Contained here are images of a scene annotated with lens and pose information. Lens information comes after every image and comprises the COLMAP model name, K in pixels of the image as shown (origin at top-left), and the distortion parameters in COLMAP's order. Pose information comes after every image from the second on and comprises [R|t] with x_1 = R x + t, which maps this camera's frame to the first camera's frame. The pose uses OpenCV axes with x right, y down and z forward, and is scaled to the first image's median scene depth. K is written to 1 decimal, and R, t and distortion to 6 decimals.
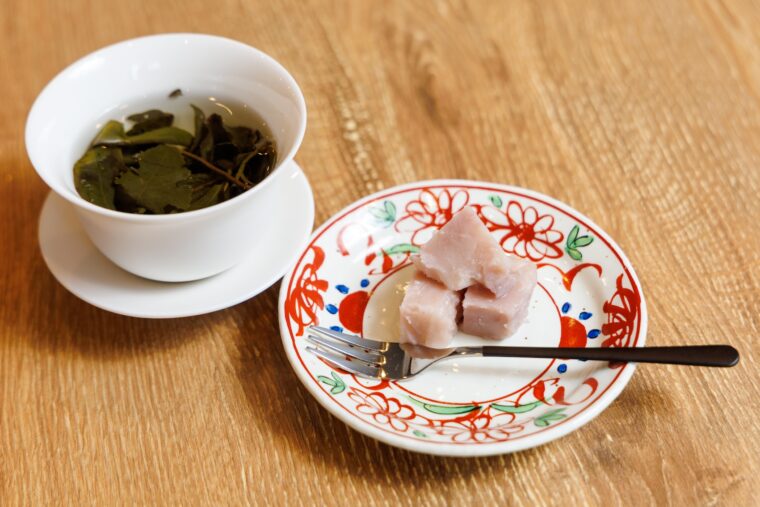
lens RADIAL K [[1454.6, 0, 379.9], [0, 1454.6, 252.5], [0, 0, 1]] dist [0.109084, 0.000000]
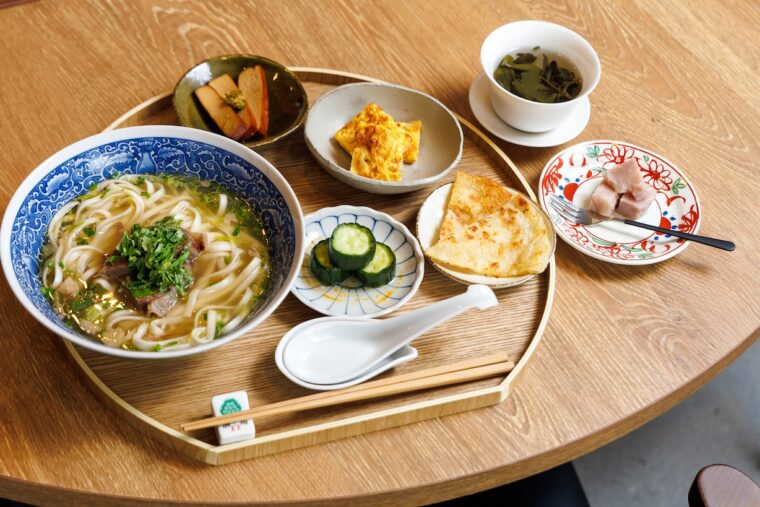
lens RADIAL K [[1305.9, 0, 379.1], [0, 1305.9, 255.3], [0, 0, 1]] dist [0.080445, 0.000000]
pose [[0.965486, 0.250565, -0.071098, -0.133585], [-0.243889, 0.965540, 0.090837, 0.024872], [0.091409, -0.070362, 0.993325, -1.018865]]
